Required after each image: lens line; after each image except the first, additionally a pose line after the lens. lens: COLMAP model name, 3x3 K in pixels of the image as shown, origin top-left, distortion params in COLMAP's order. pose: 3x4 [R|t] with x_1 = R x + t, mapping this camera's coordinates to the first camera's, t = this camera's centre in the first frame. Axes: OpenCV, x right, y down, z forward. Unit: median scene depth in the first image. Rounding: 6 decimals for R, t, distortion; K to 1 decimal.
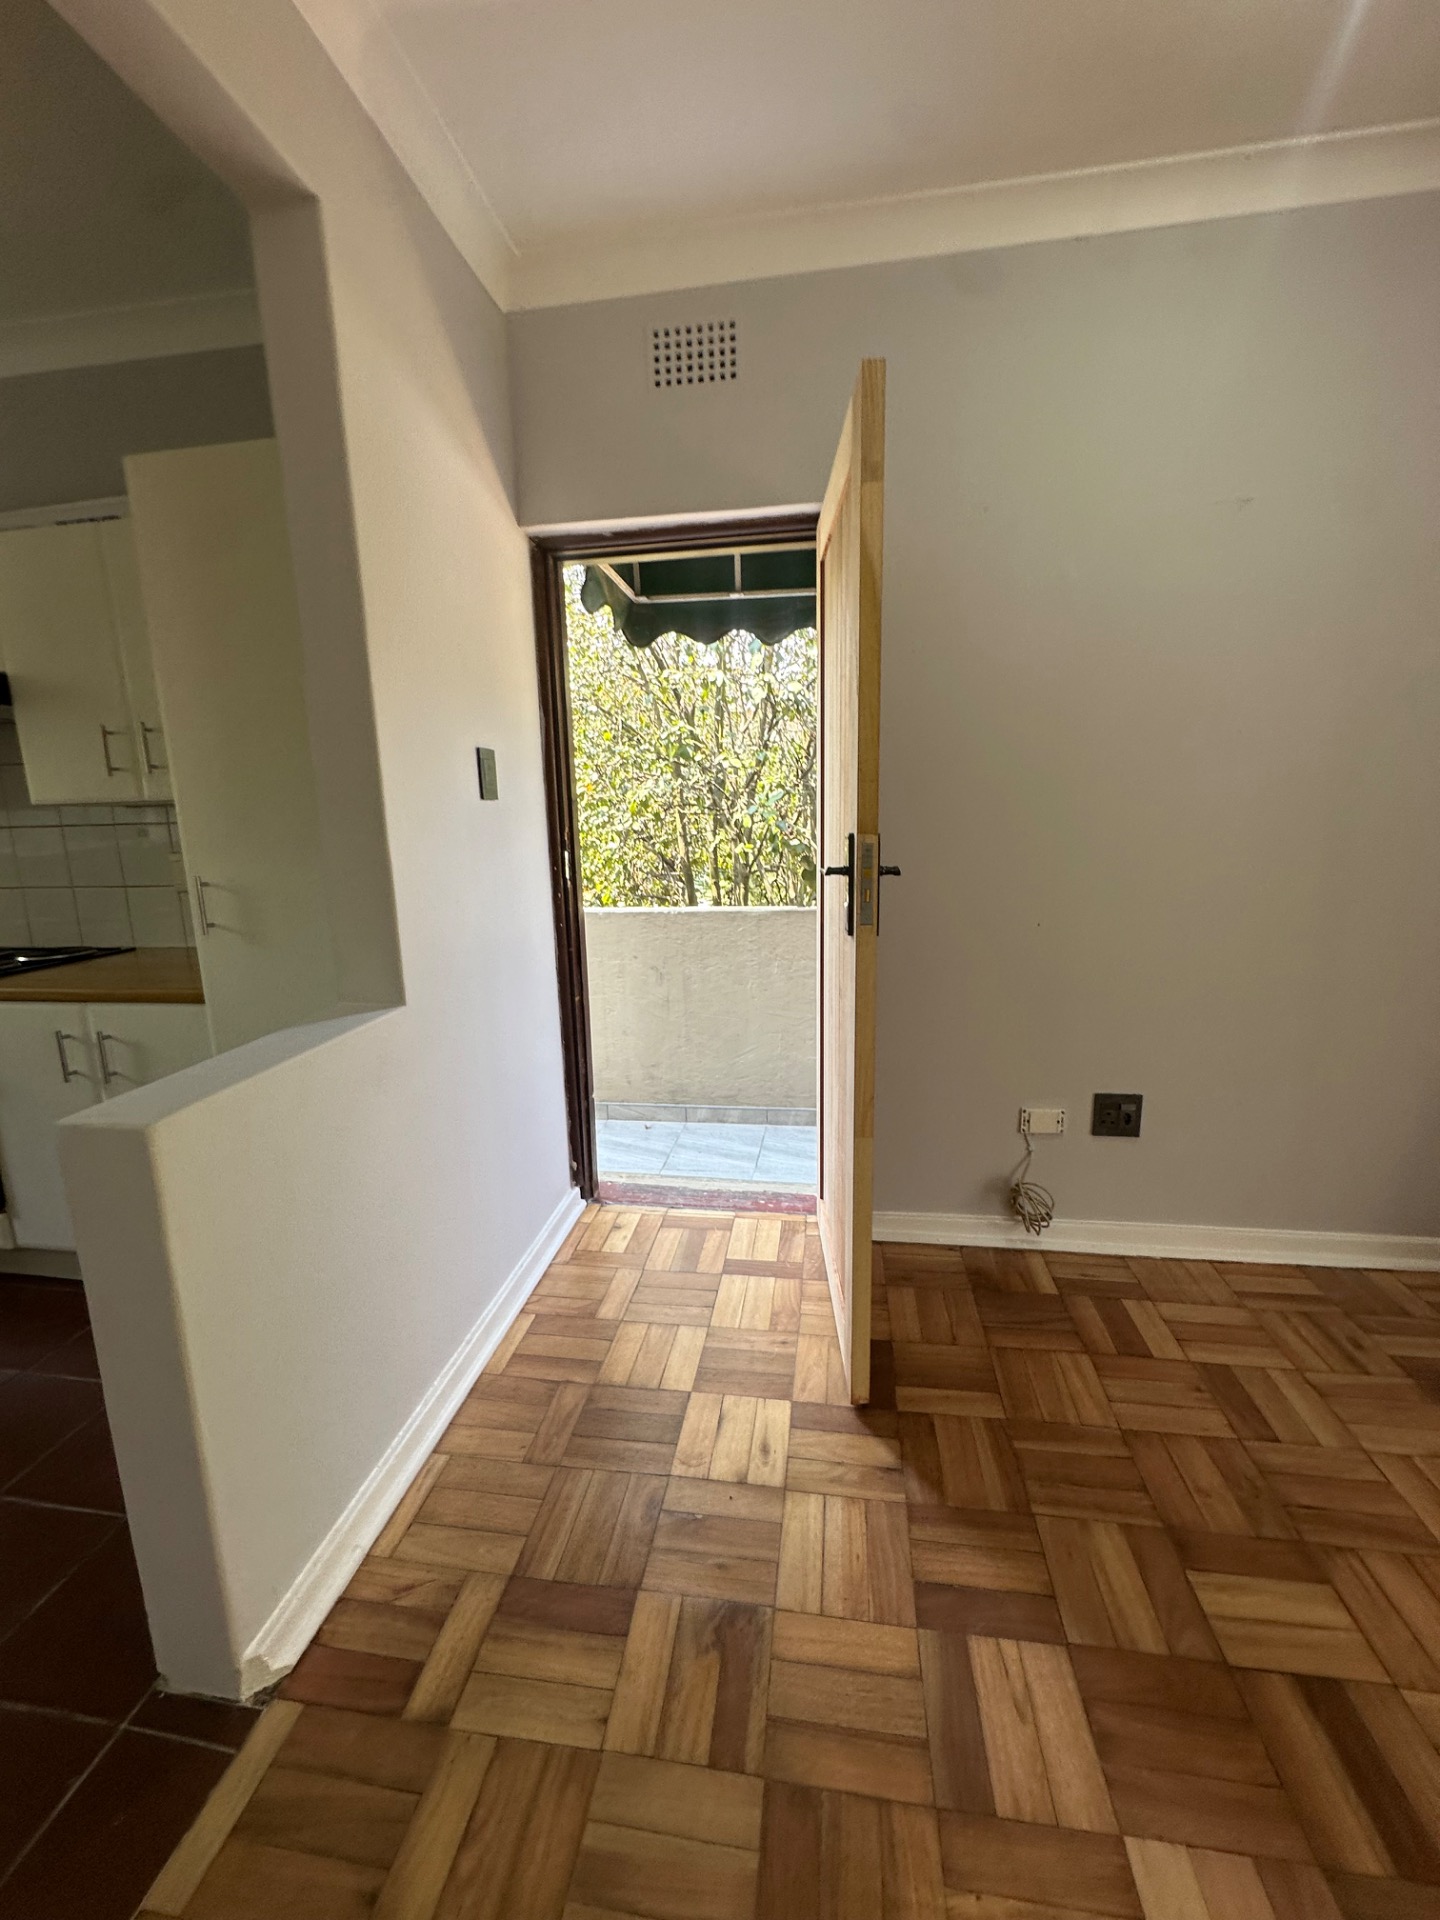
lens RADIAL K [[768.2, 0, 717.9], [0, 768.2, 958.0], [0, 0, 1]] dist [-0.004678, 0.001085]
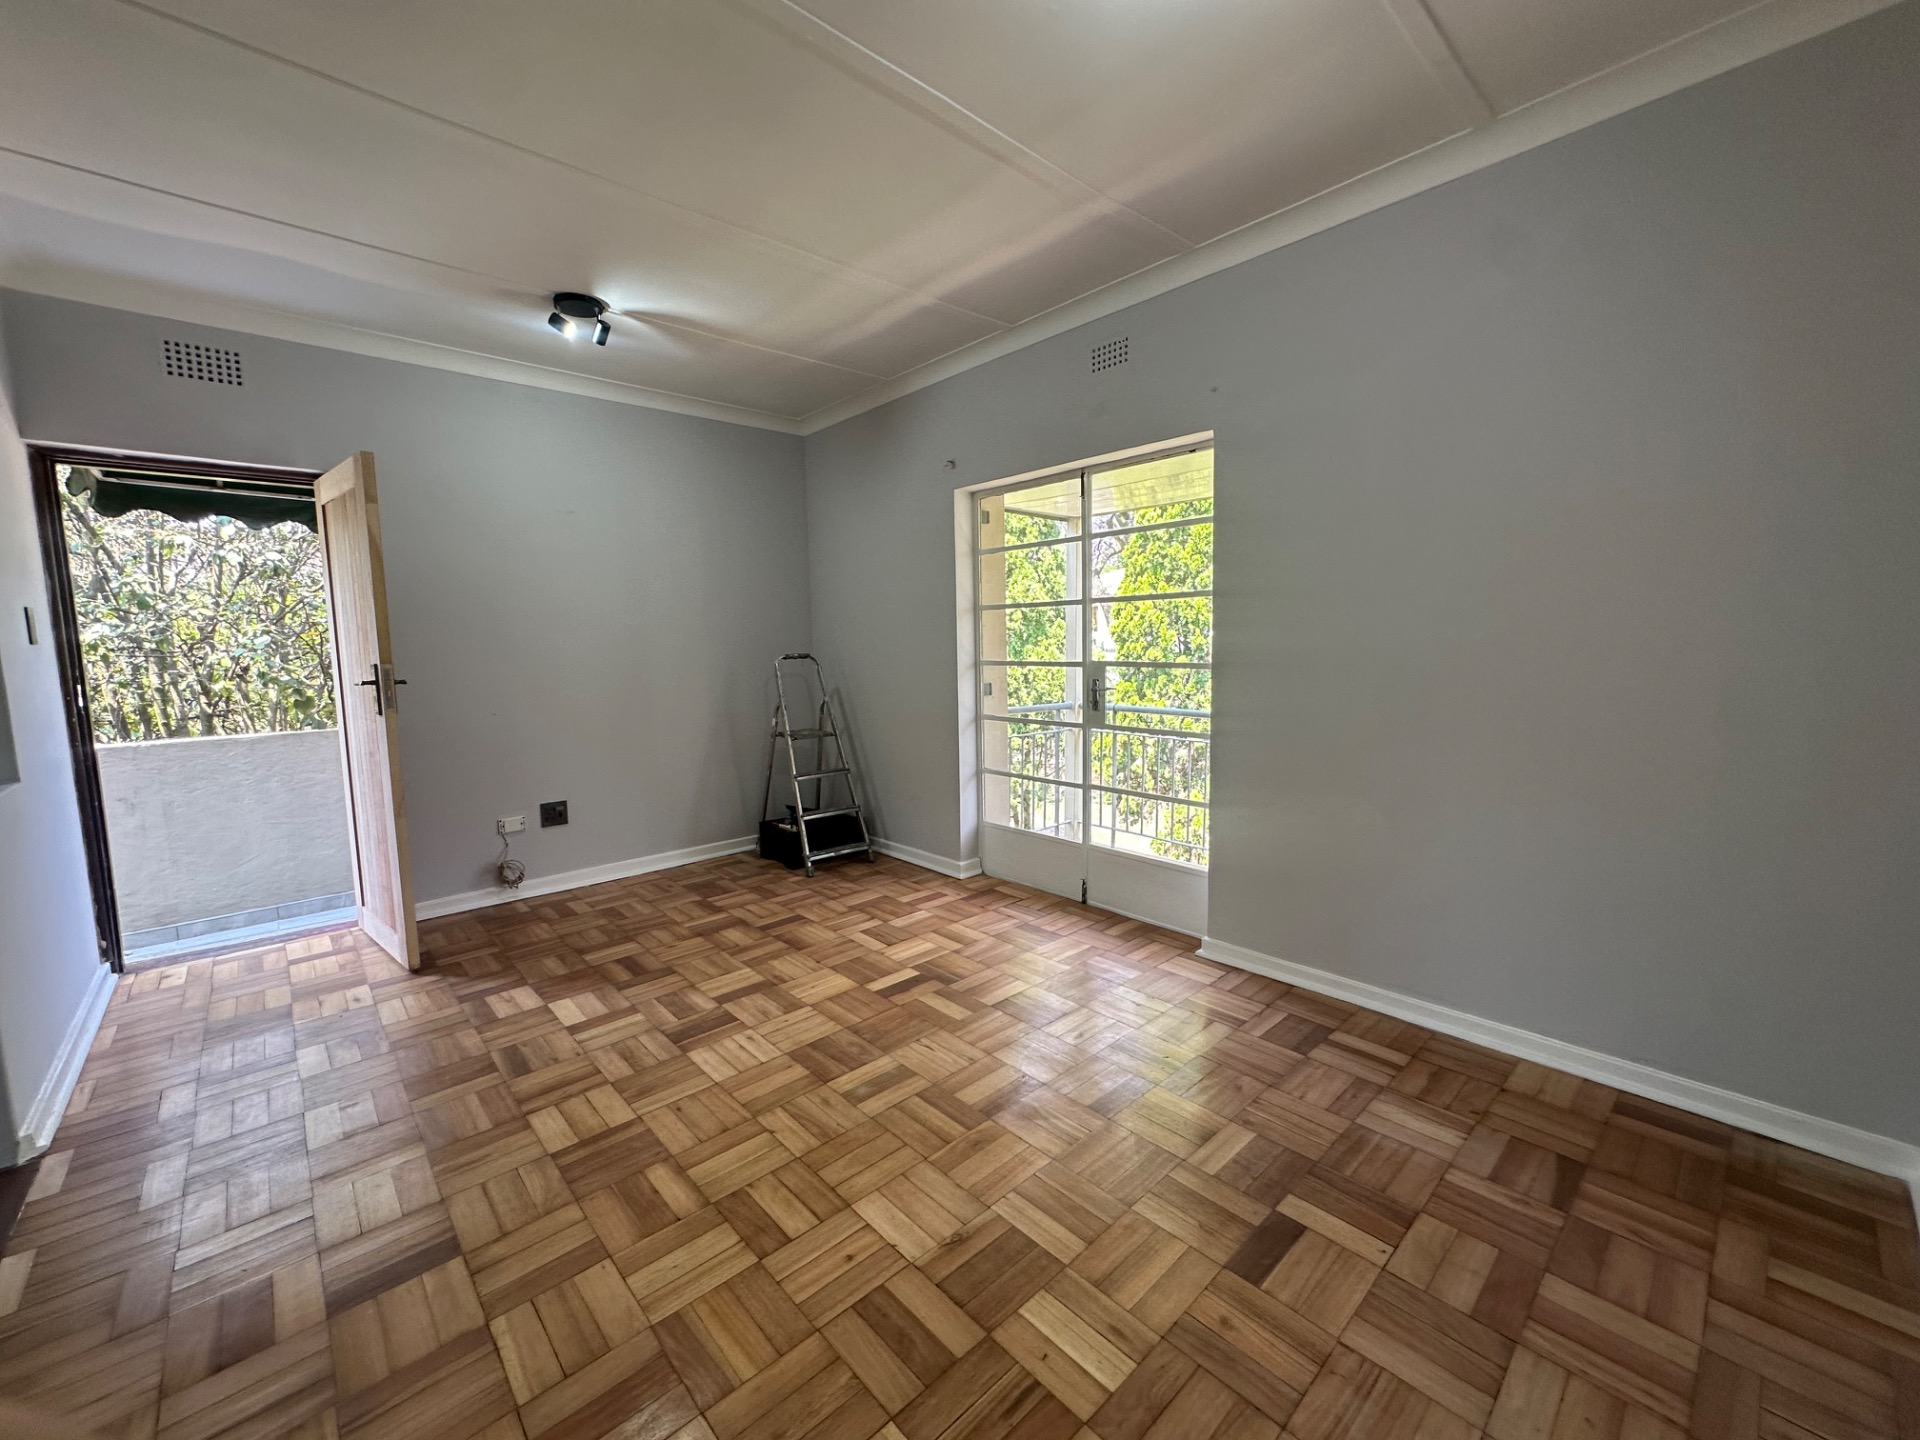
lens RADIAL K [[768.2, 0, 963.6], [0, 768.2, 719.0], [0, 0, 1]] dist [-0.004678, 0.001085]
pose [[0.621956, -0.066880, 0.780191, -0.297071], [0.147858, 0.988453, -0.033137, 0.183602], [-0.768966, 0.135967, 0.624663, -0.948737]]
